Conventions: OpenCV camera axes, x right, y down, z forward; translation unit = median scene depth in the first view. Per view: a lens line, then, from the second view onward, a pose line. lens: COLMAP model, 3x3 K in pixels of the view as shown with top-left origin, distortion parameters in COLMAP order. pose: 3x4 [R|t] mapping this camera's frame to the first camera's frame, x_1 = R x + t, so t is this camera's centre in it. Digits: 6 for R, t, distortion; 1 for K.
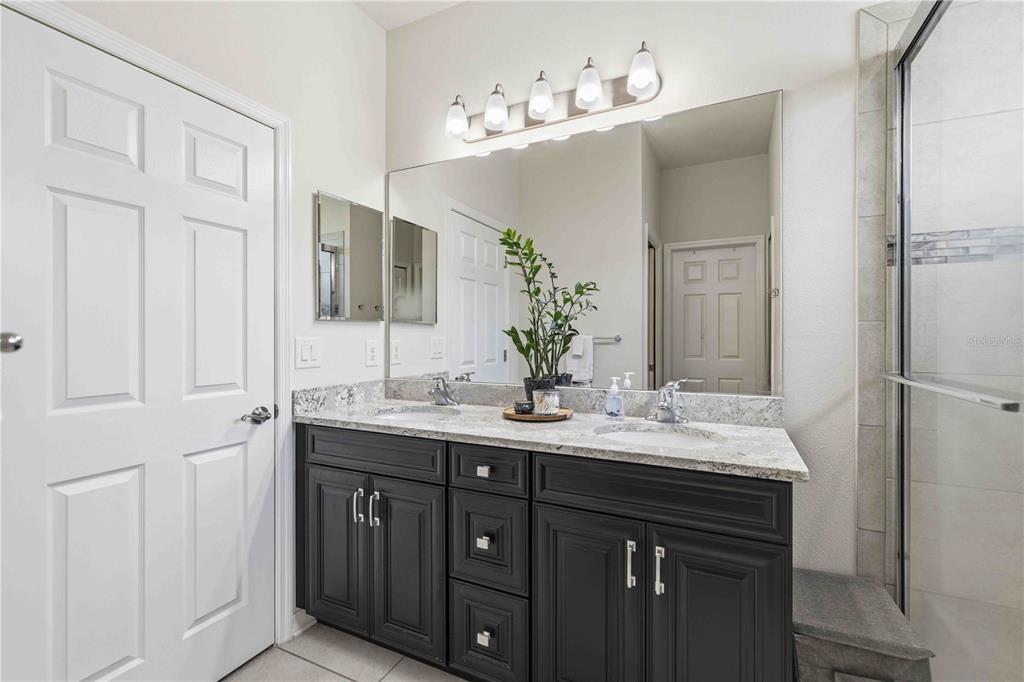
lens RADIAL K [[447.7, 0, 515.7], [0, 447.7, 337.4], [0, 0, 1]] dist [0.001152, 0.000525]
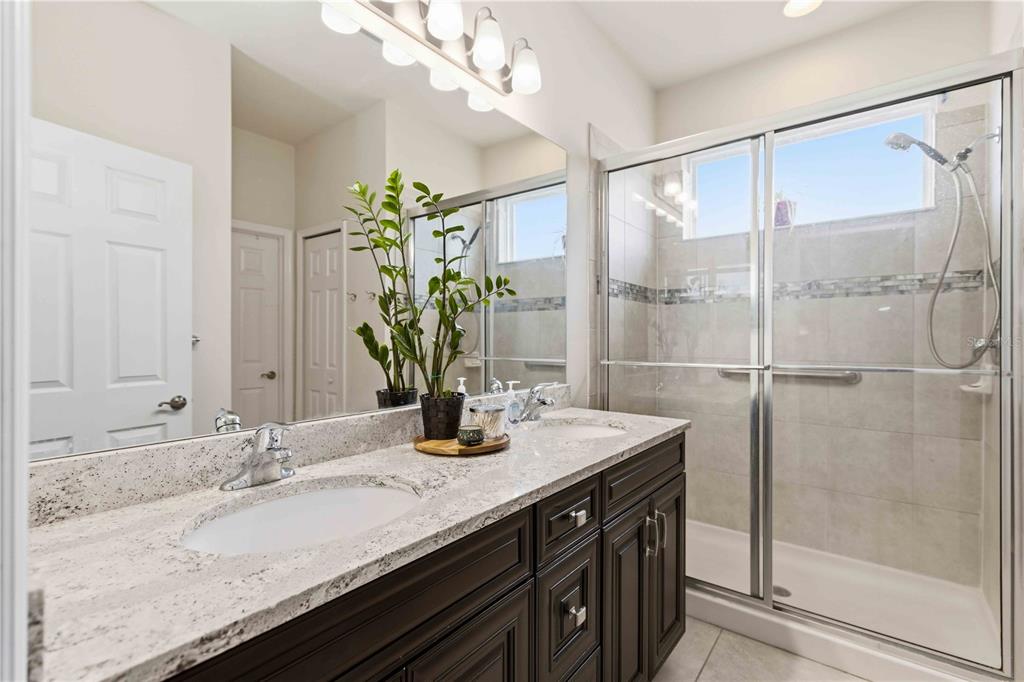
lens RADIAL K [[447.7, 0, 515.7], [0, 447.7, 337.4], [0, 0, 1]] dist [0.001152, 0.000525]
pose [[0.228262, 0.011048, 0.973537, -0.679661], [0.004460, 0.999913, -0.012394, 0.010911], [-0.973589, 0.007171, 0.228193, 0.784487]]
